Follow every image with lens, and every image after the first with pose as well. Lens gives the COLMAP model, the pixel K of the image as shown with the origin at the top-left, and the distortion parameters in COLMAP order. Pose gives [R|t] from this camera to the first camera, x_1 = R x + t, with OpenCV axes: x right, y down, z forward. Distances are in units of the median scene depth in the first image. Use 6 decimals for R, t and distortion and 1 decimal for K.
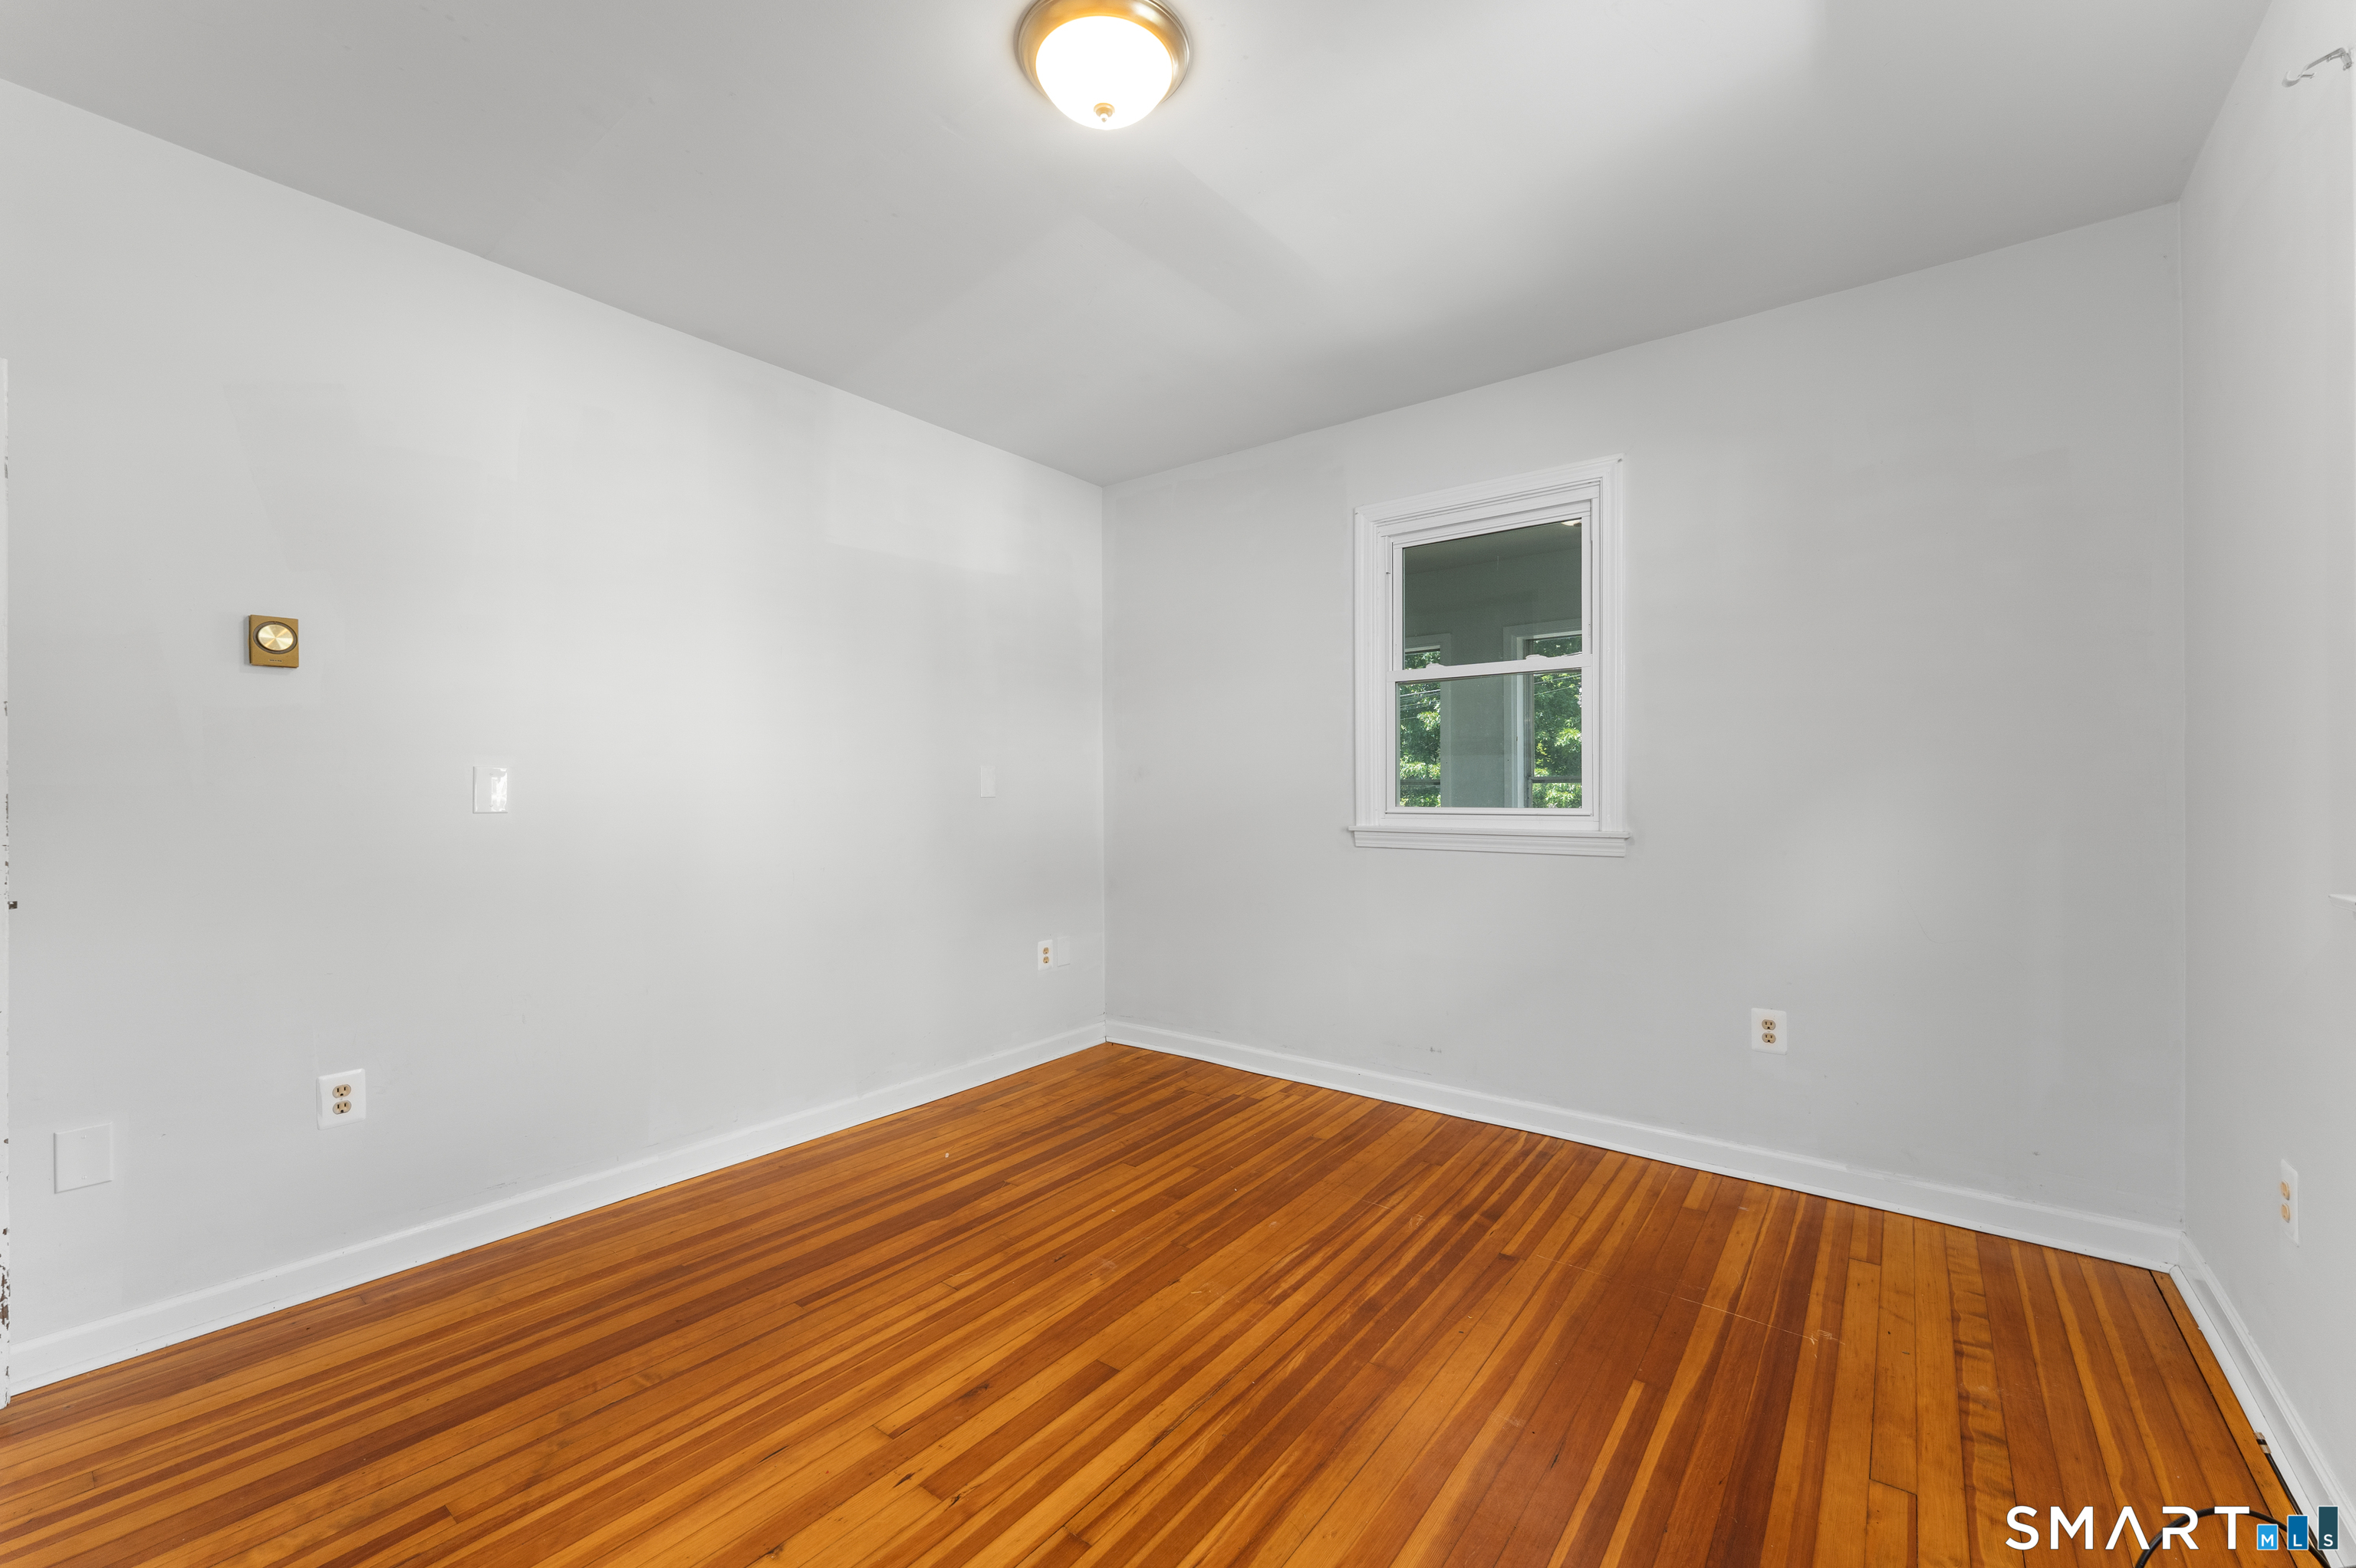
lens RADIAL K [[951.0, 0, 1171.1], [0, 951.0, 789.6], [0, 0, 1]] dist [0.001363, -0.000061]
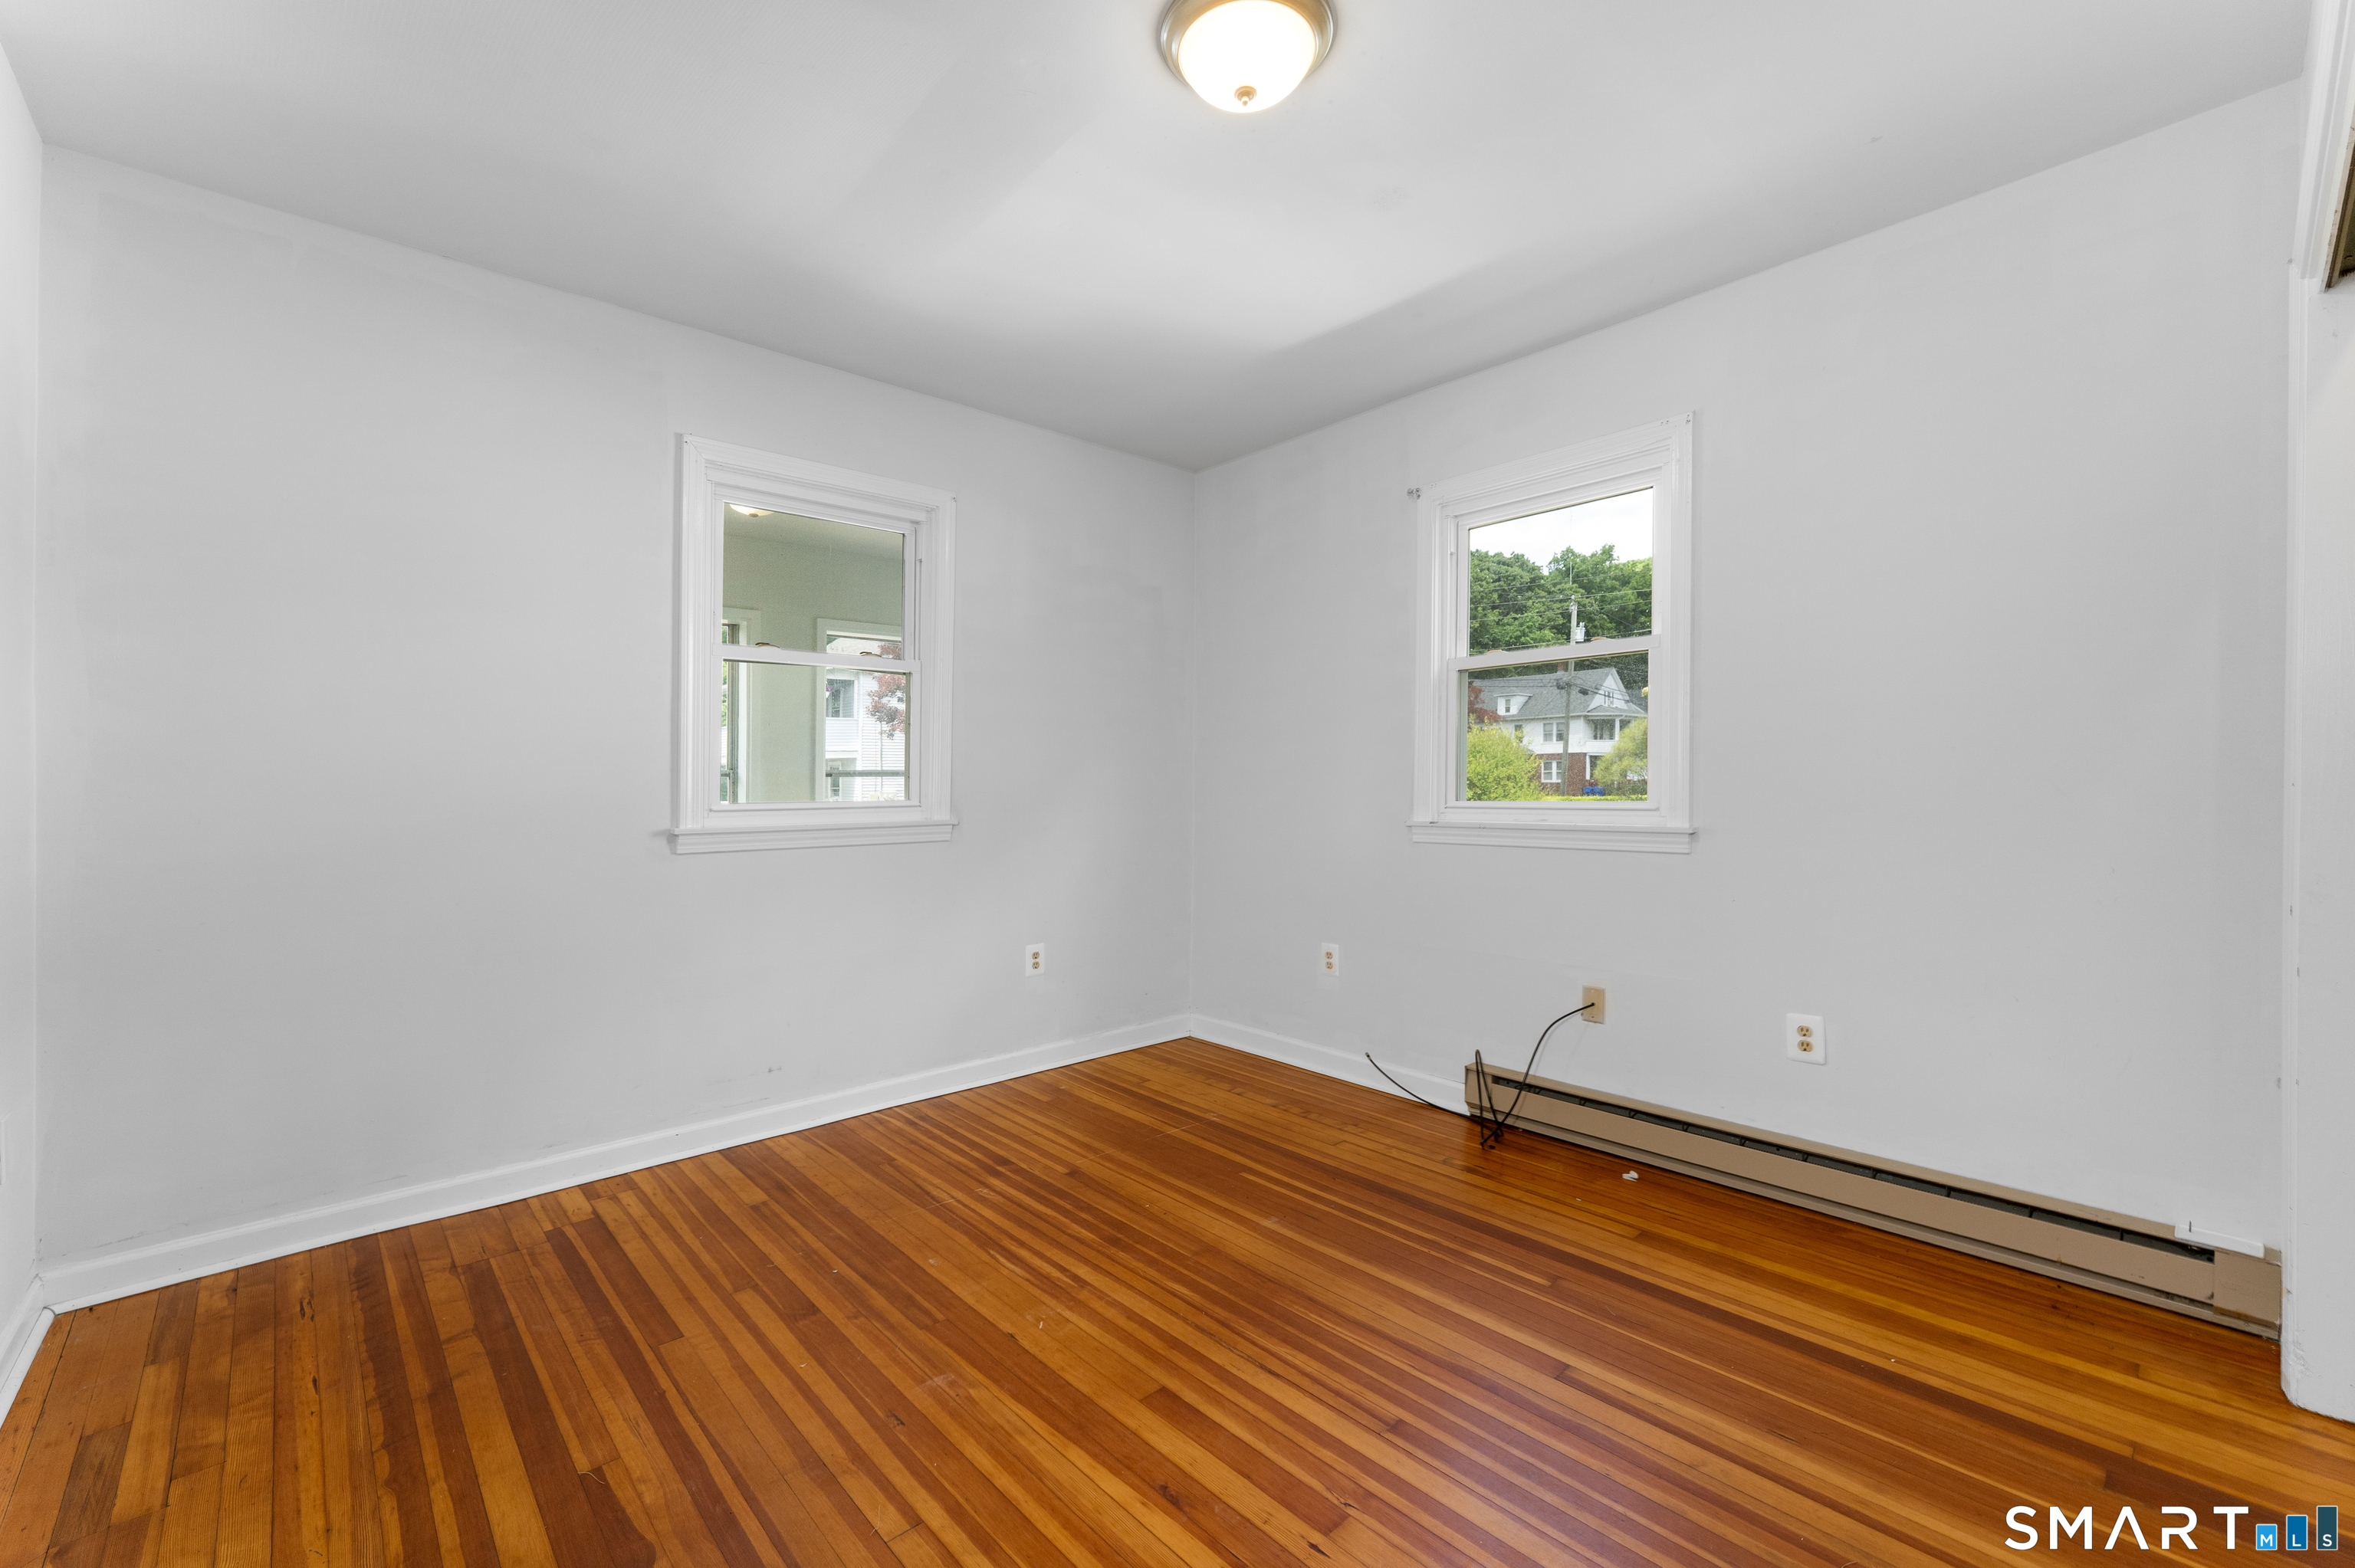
lens RADIAL K [[961.0, 0, 1174.5], [0, 961.0, 801.6], [0, 0, 1]] dist [0.000509, -0.000093]
pose [[0.175694, -0.018135, 0.984278, -0.730124], [0.008104, 0.999823, 0.016974, 0.006683], [-0.984412, 0.004994, 0.175809, 0.603080]]
